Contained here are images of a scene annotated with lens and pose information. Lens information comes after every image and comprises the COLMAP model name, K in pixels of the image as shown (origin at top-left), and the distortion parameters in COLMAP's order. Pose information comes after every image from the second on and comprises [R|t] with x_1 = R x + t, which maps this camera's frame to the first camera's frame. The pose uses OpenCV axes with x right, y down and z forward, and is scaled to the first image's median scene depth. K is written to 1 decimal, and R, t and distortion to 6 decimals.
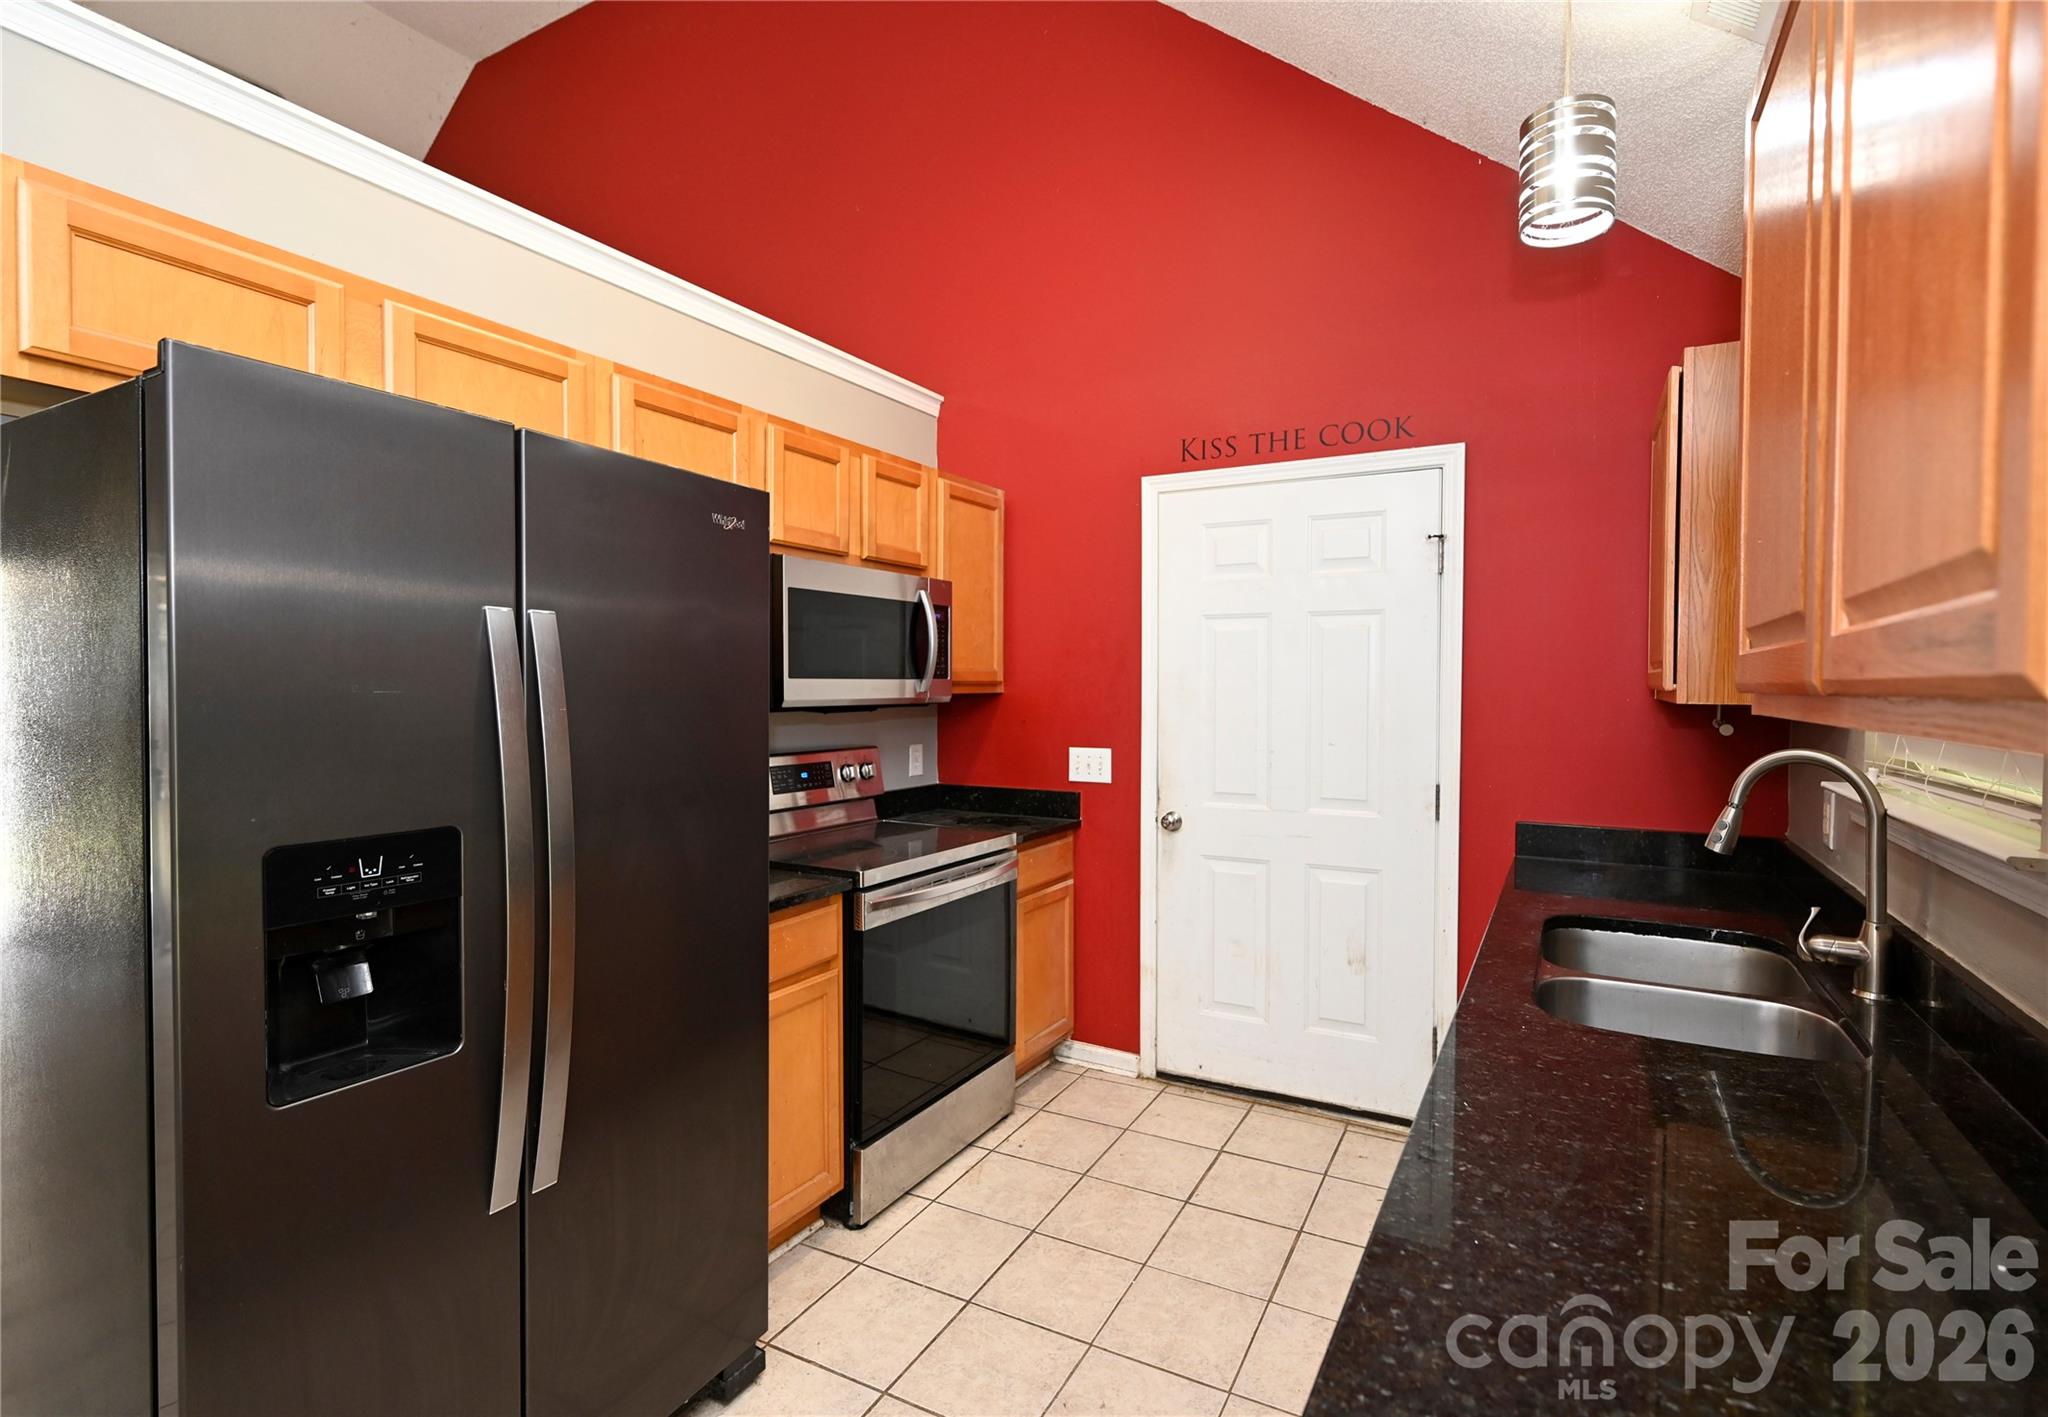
lens RADIAL K [[992.1, 0, 1024.9], [0, 992.1, 702.4], [0, 0, 1]] dist [0.007554, 0.002086]
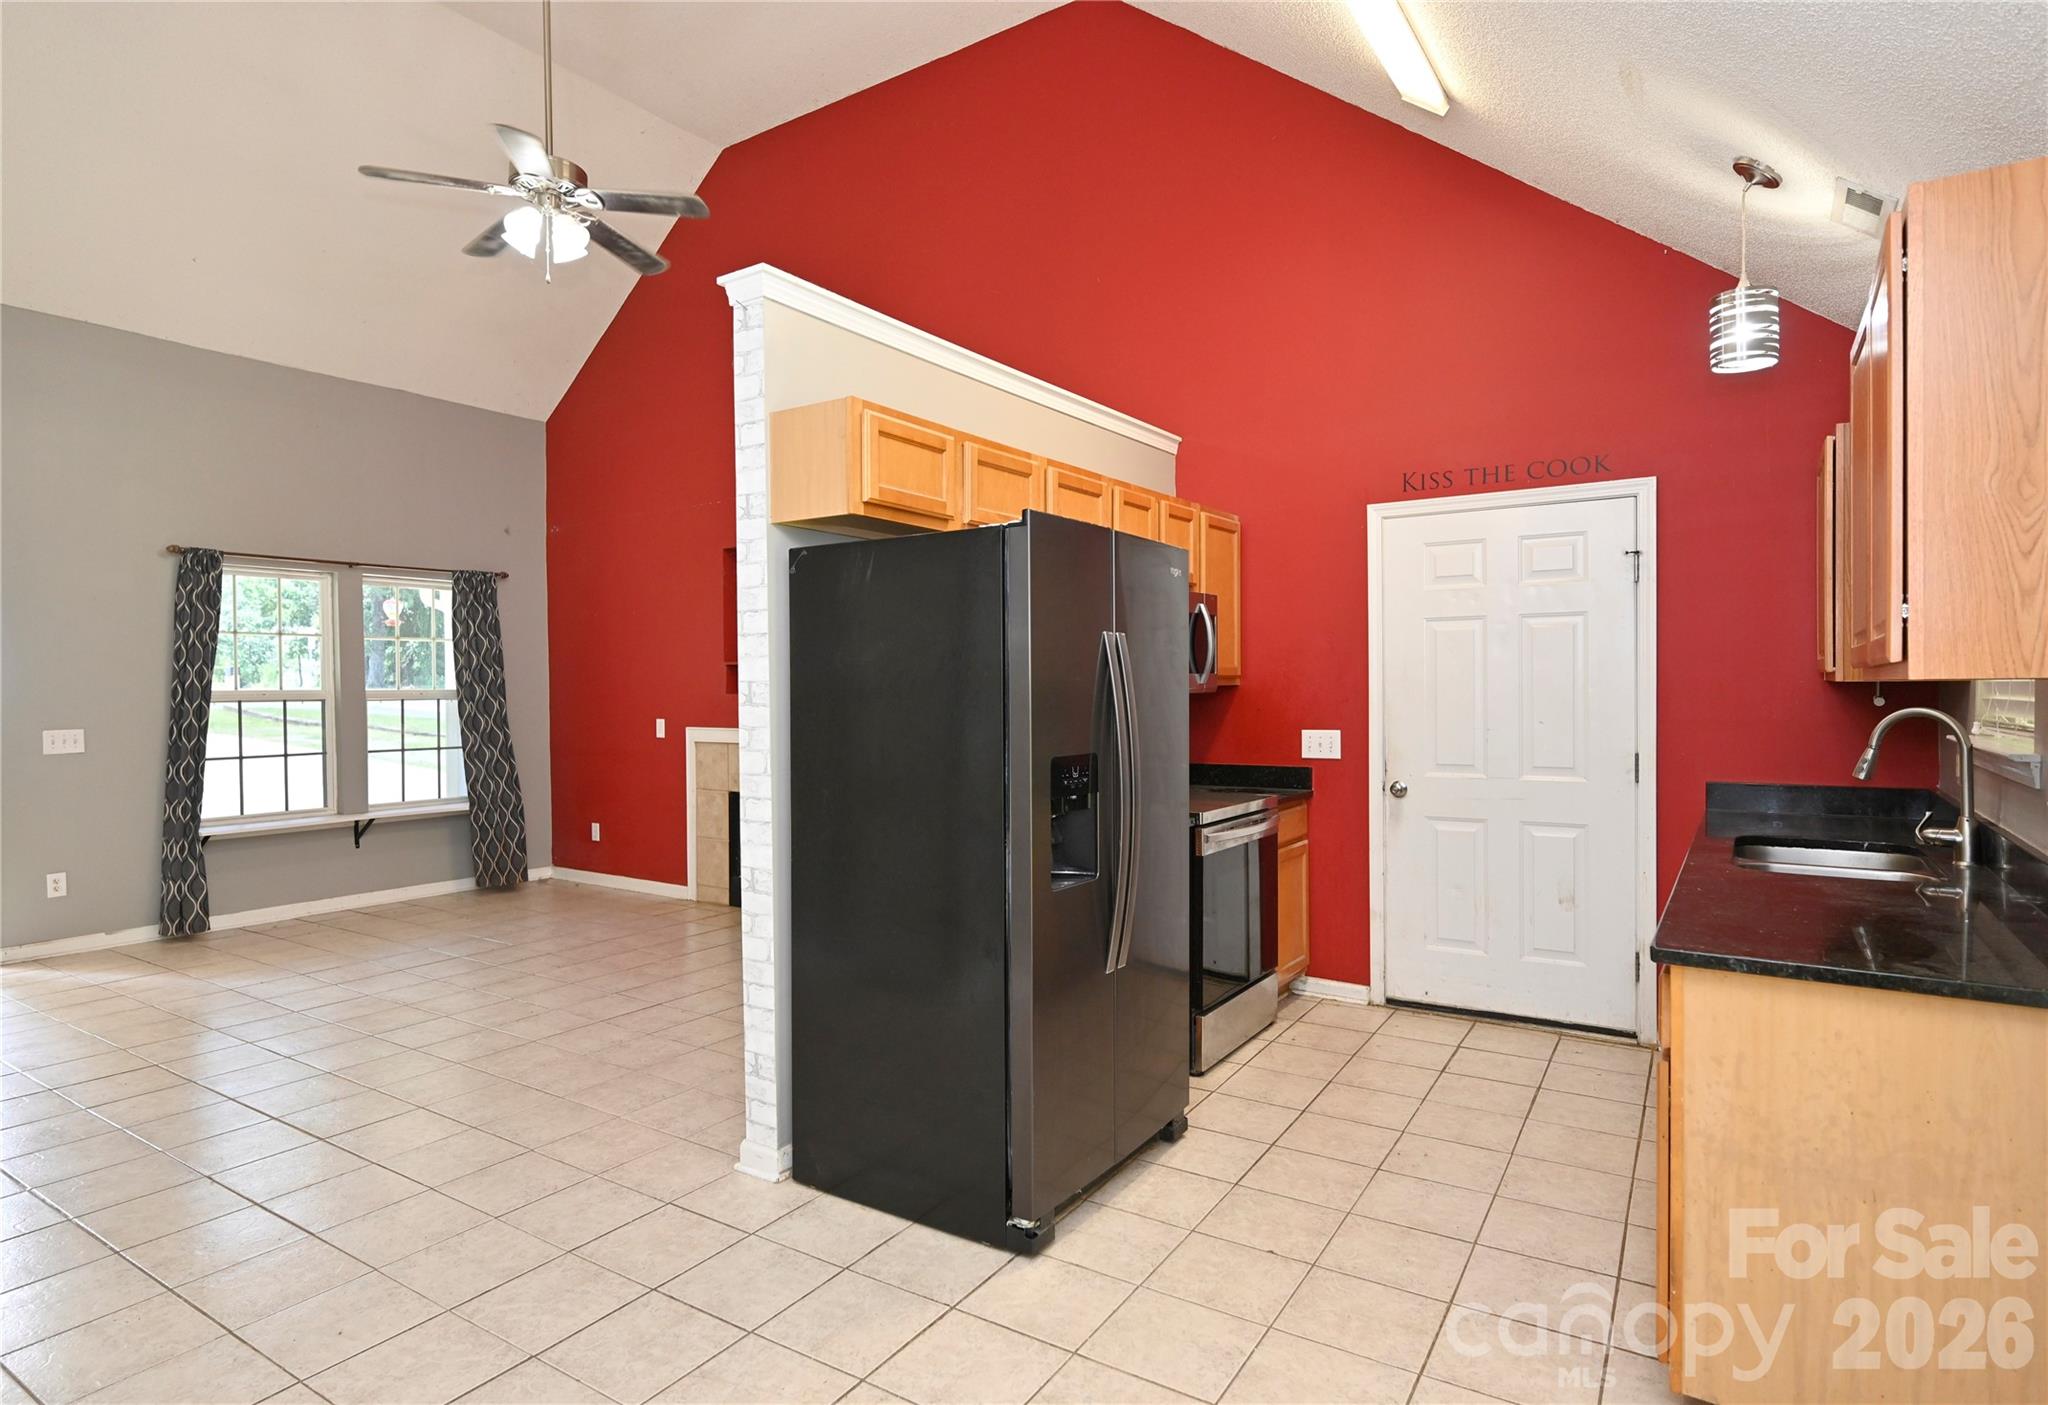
lens RADIAL K [[1114.9, 0, 973.3], [0, 1114.9, 694.4], [0, 0, 1]] dist [0.017369, -0.002912]
pose [[0.994805, -0.011913, -0.101095, -0.257600], [0.010839, 0.999879, -0.011160, 0.016356], [0.101215, 0.010006, 0.994814, -0.460474]]
